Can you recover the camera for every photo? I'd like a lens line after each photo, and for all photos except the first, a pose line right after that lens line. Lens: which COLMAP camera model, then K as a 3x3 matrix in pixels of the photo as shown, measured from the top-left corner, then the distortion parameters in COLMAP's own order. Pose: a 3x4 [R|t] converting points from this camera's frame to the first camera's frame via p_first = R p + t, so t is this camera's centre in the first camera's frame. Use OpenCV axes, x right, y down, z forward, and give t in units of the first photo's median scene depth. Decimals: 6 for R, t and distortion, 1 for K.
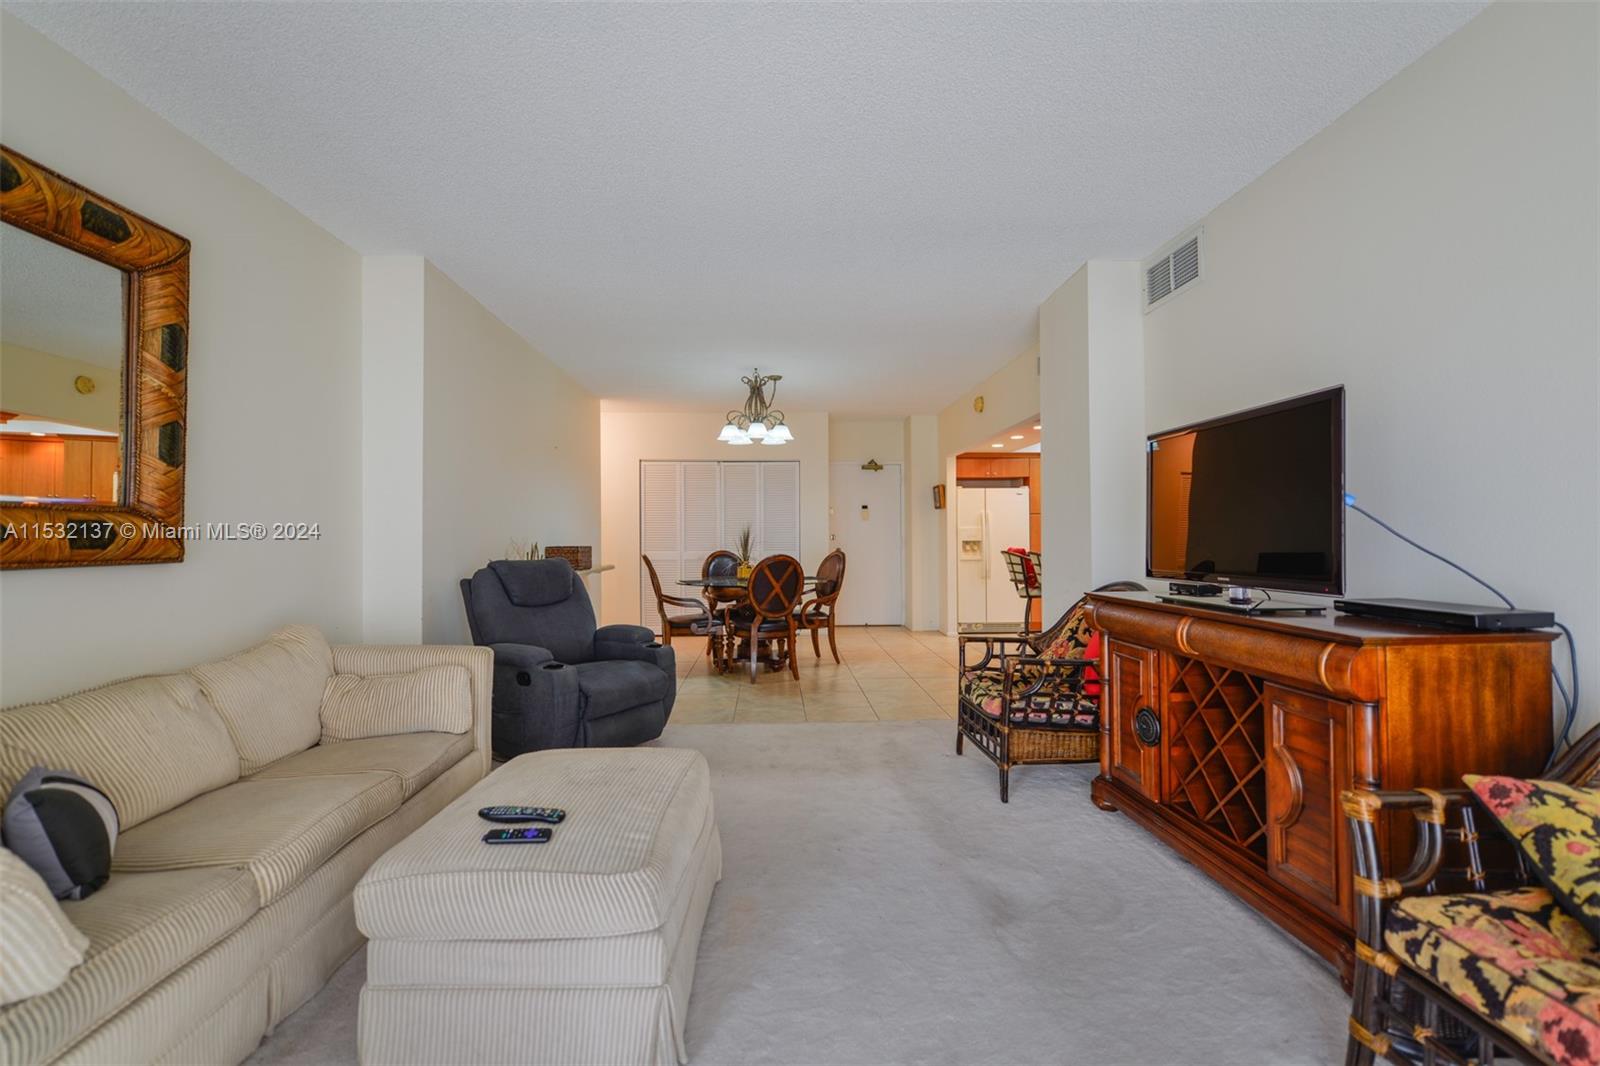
lens RADIAL K [[715.4, 0, 794.9], [0, 715.4, 531.7], [0, 0, 1]] dist [0.000517, -0.002357]
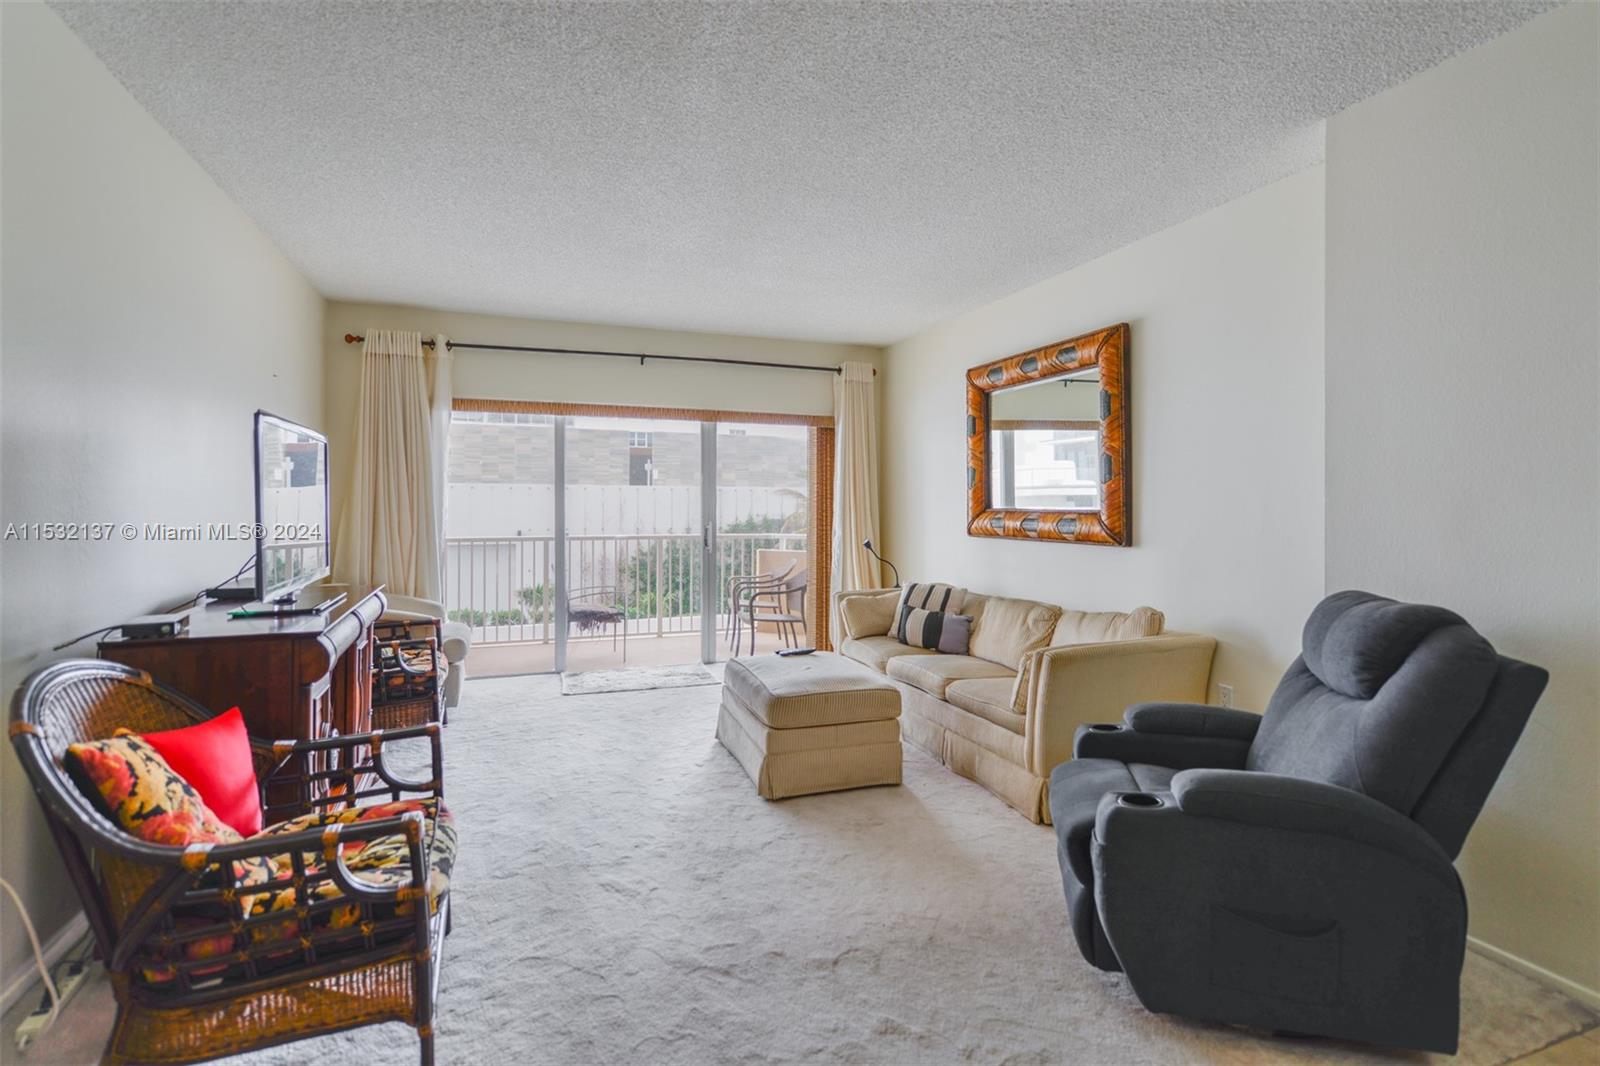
lens RADIAL K [[748.5, 0, 800.5], [0, 748.5, 508.3], [0, 0, 1]] dist [-0.001631, -0.000006]
pose [[-0.947010, 0.005265, -0.321160, 0.195905], [0.006523, 0.999975, -0.002840, -0.023991], [0.321137, -0.004785, -0.947021, 1.746112]]
